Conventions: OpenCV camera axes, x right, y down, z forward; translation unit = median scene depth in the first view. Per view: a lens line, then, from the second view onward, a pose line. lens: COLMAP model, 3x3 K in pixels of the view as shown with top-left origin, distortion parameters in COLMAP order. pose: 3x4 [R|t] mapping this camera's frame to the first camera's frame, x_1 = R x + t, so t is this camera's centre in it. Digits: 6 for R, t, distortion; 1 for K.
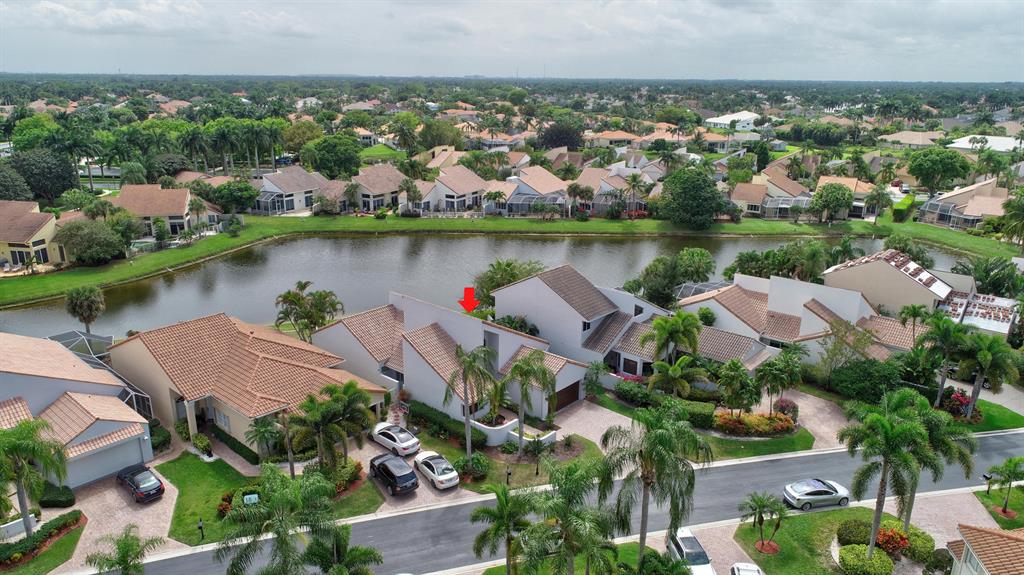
lens RADIAL K [[679.1, 0, 510.6], [0, 679.1, 285.6], [0, 0, 1]] dist [0.006175, -0.002885]
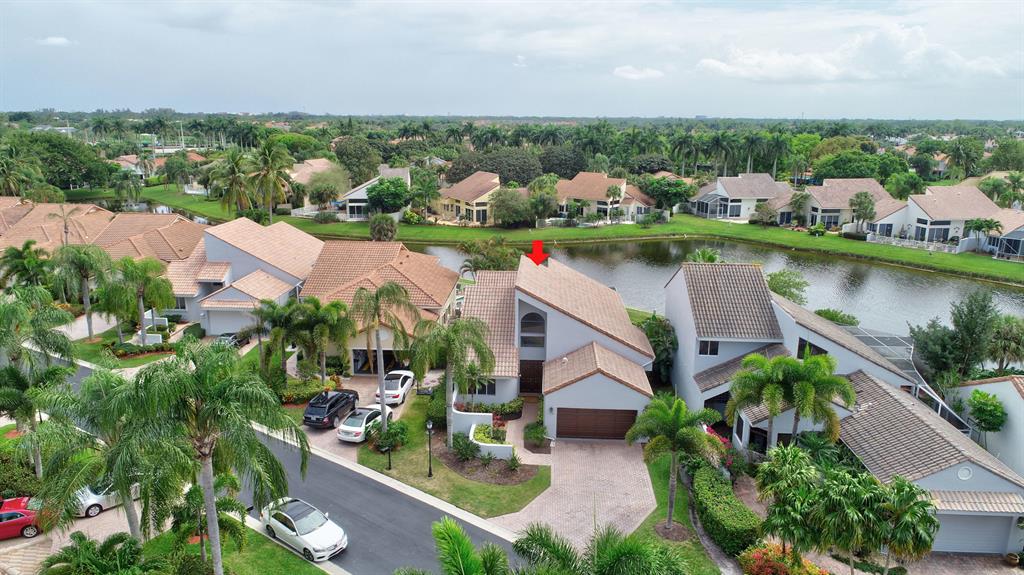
lens RADIAL K [[679.1, 0, 508.3], [0, 679.1, 285.6], [0, 0, 1]] dist [0.006175, -0.002885]
pose [[0.620857, 0.185865, -0.761571, 0.215110], [-0.227814, 0.972337, 0.051582, 0.004429], [0.750091, 0.141472, 0.646025, 0.175976]]
